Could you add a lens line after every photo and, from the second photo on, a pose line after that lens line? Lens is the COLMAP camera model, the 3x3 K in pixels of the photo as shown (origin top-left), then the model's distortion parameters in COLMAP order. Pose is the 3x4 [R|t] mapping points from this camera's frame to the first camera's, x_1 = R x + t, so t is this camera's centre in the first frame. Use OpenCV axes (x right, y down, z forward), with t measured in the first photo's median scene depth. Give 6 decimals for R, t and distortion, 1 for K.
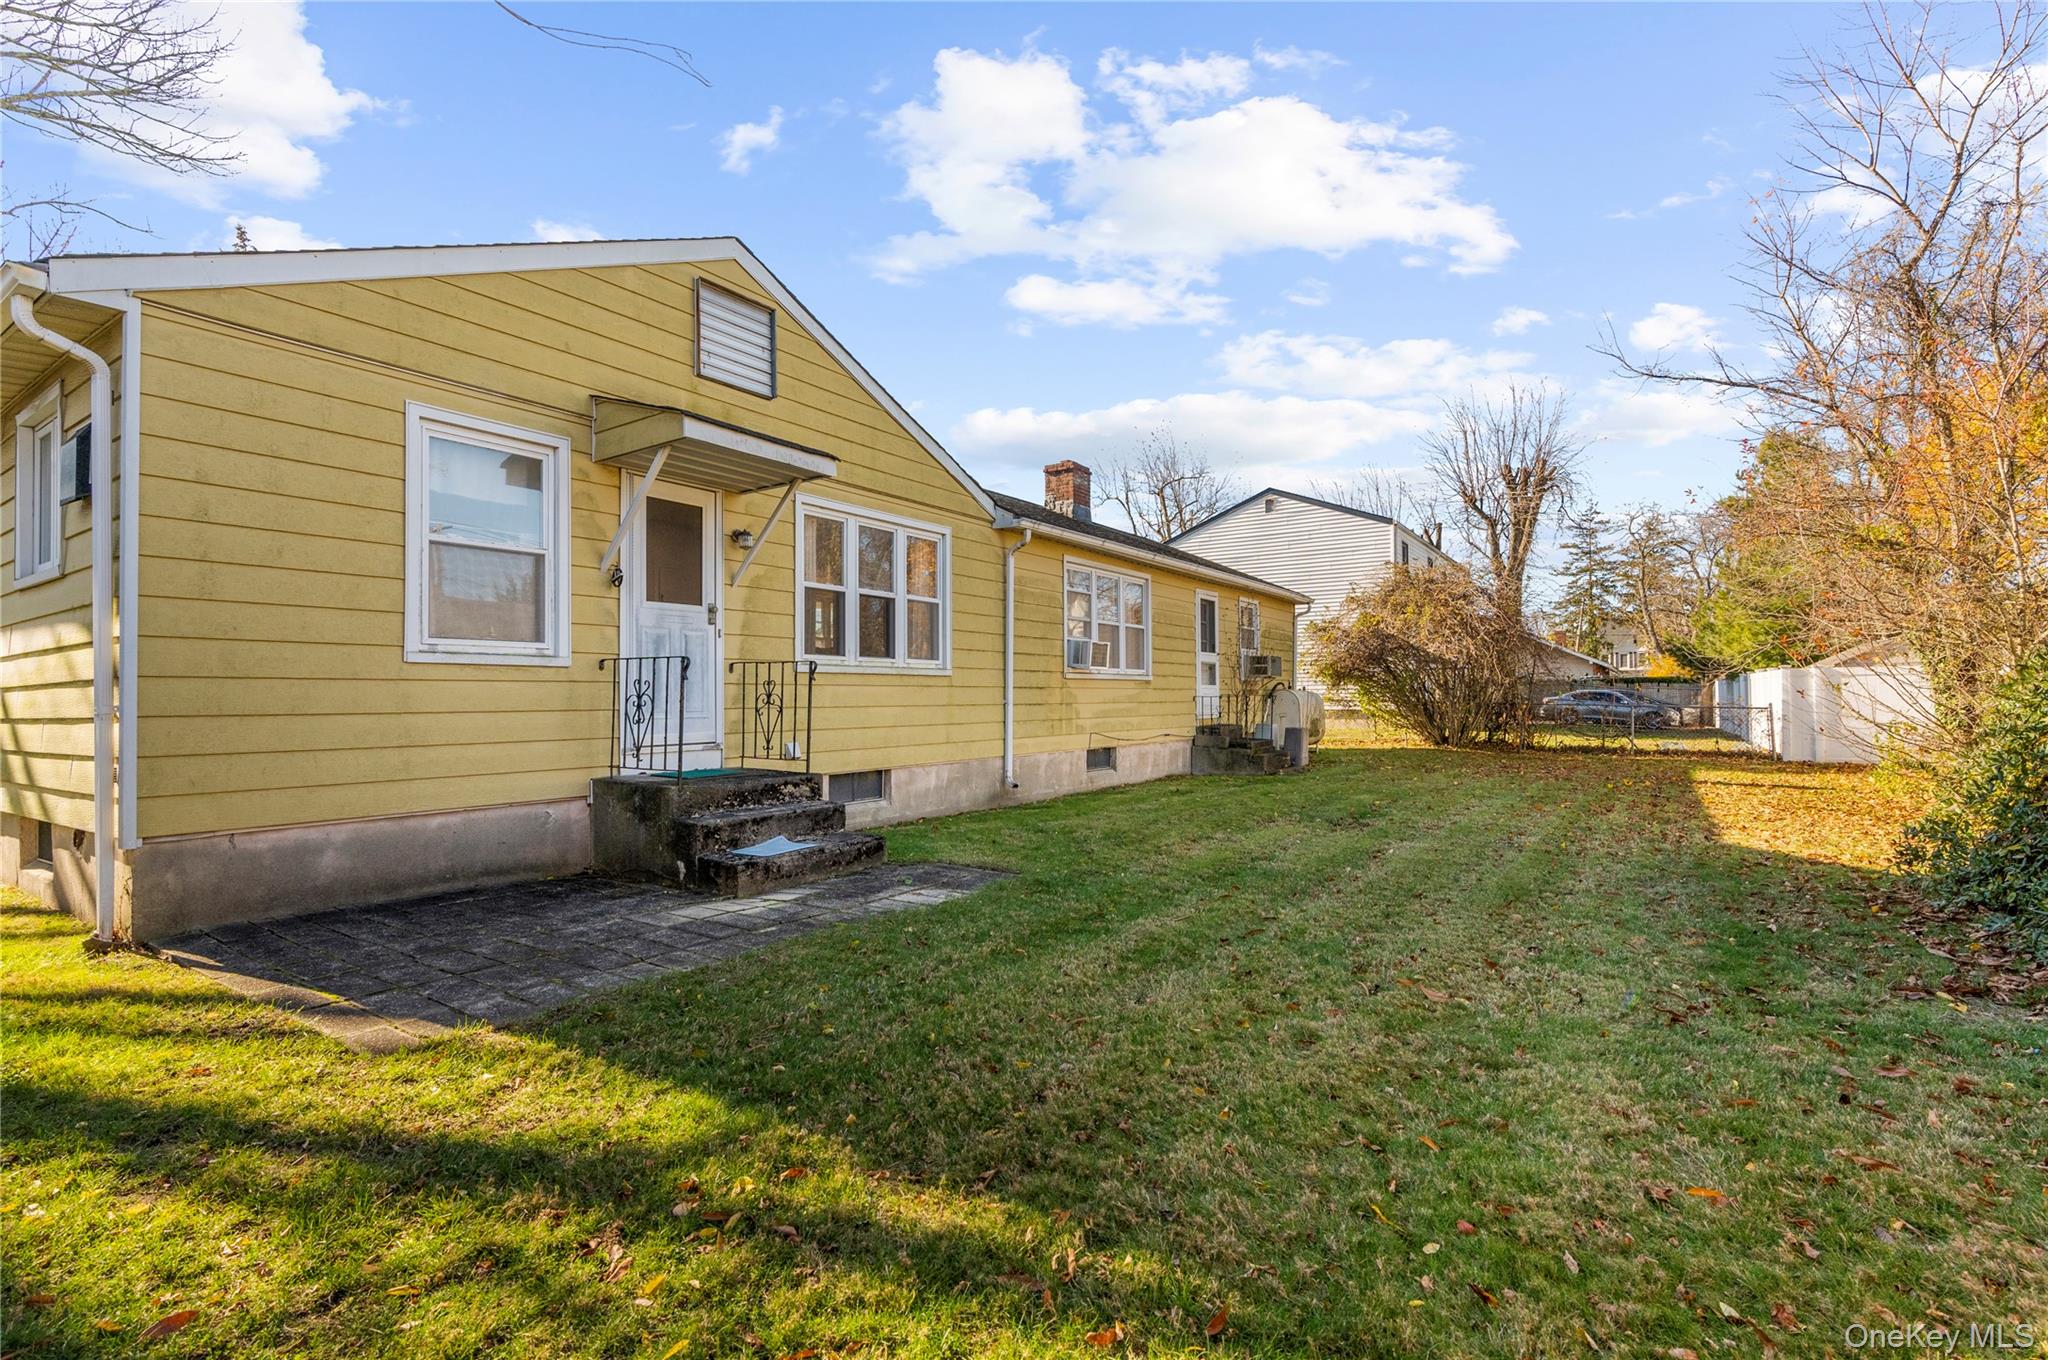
lens RADIAL K [[956.8, 0, 1024.8], [0, 956.8, 703.0], [0, 0, 1]] dist [0.001686, 0.000521]
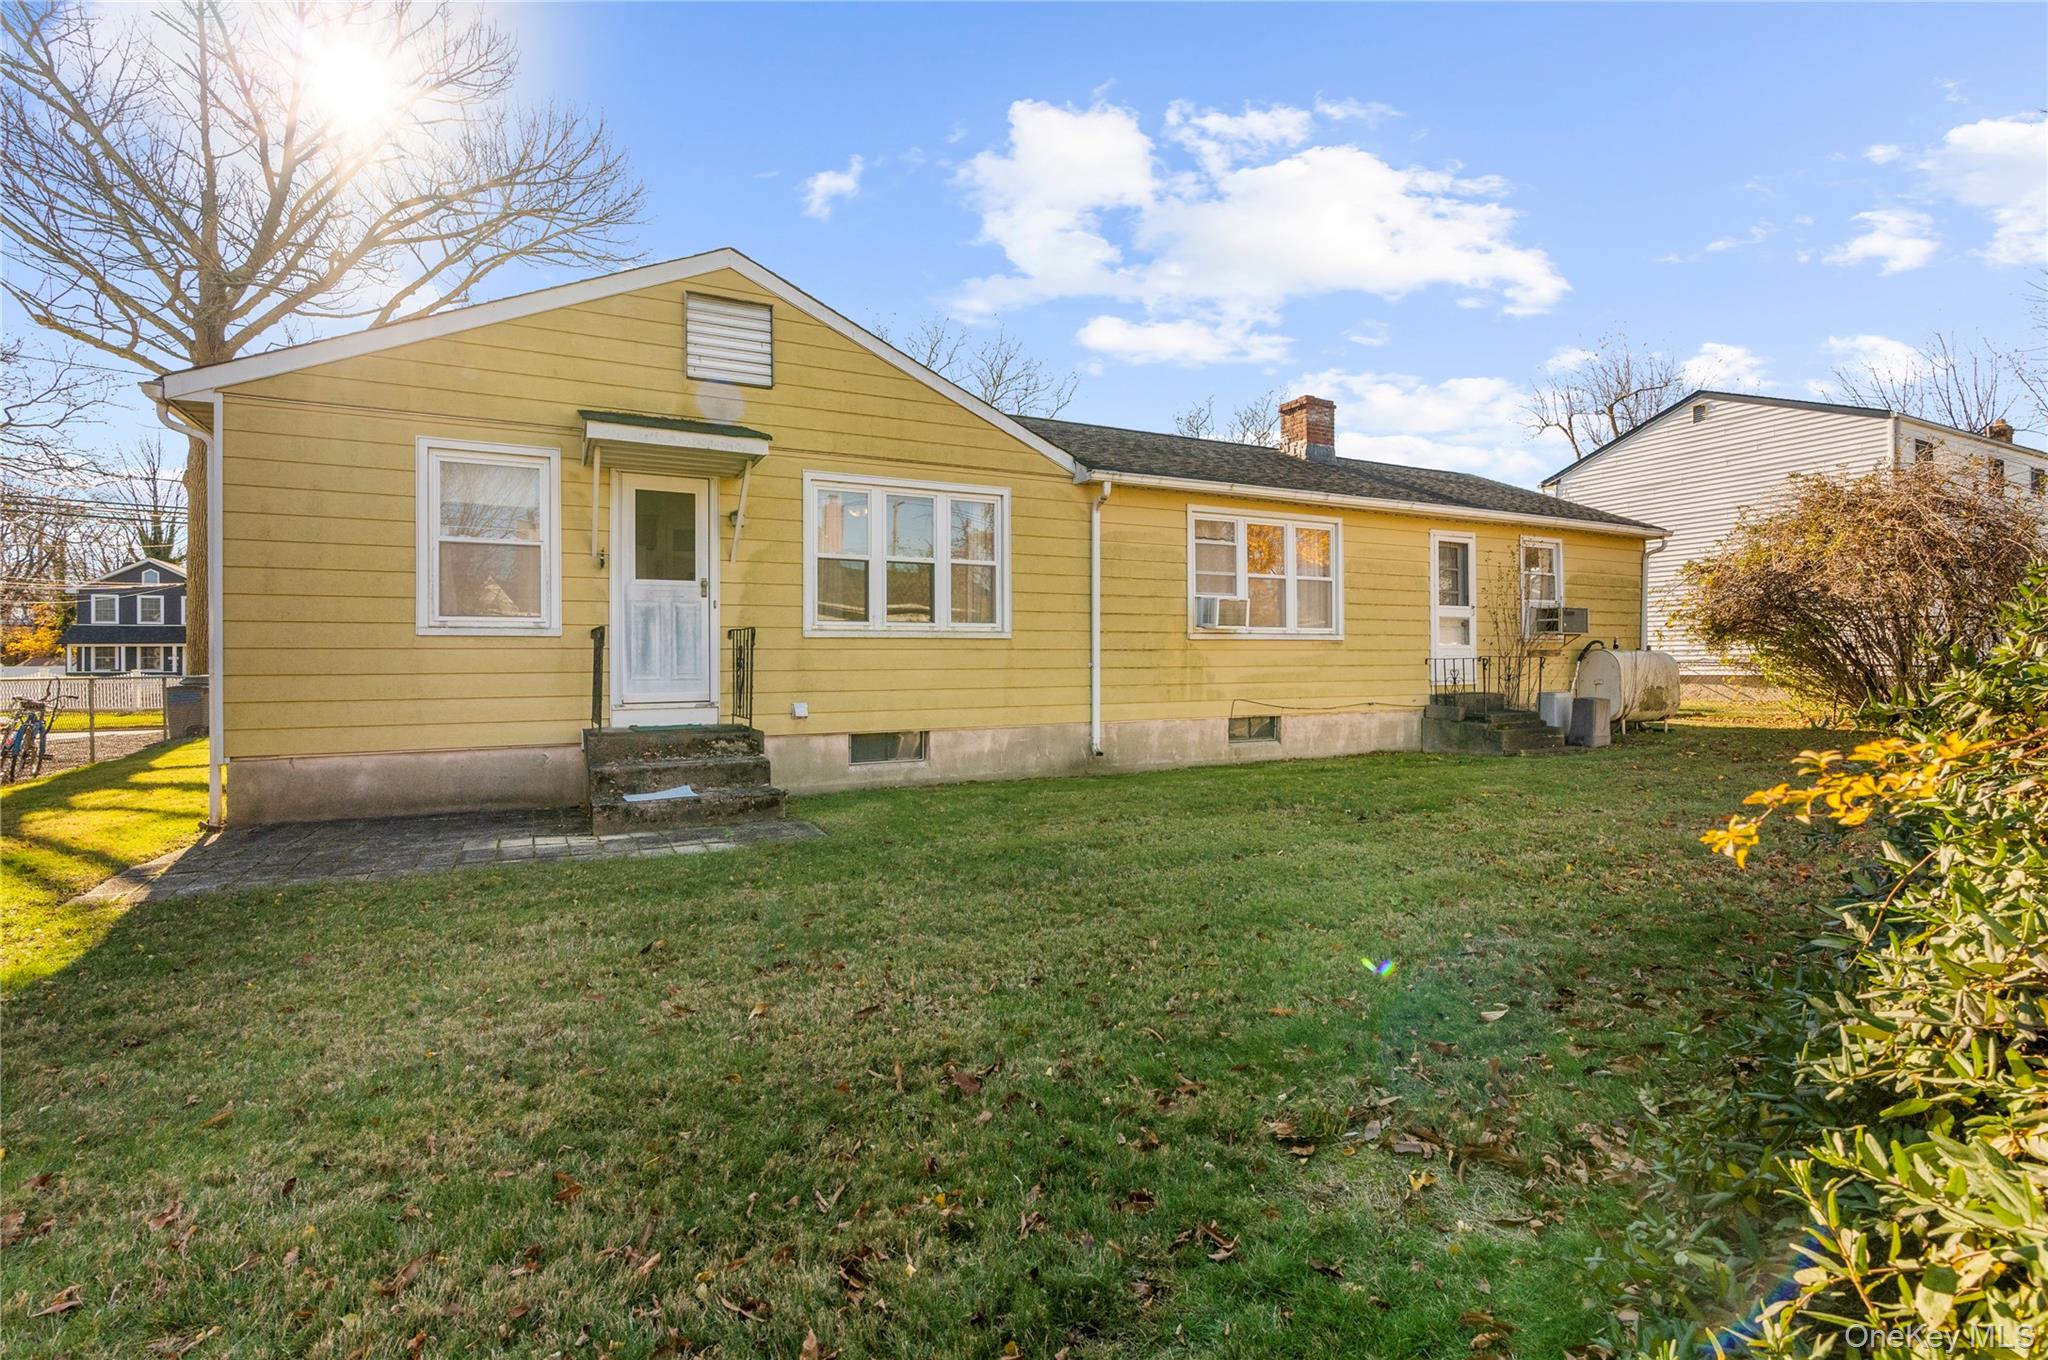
lens RADIAL K [[956.4, 0, 1024.0], [0, 956.4, 680.0], [0, 0, 1]] dist [-0.002938, -0.000068]
pose [[0.875499, 0.005717, -0.483186, 0.438234], [0.000502, 0.999919, 0.012741, 0.001606], [0.483219, -0.011397, 0.875425, 0.153527]]
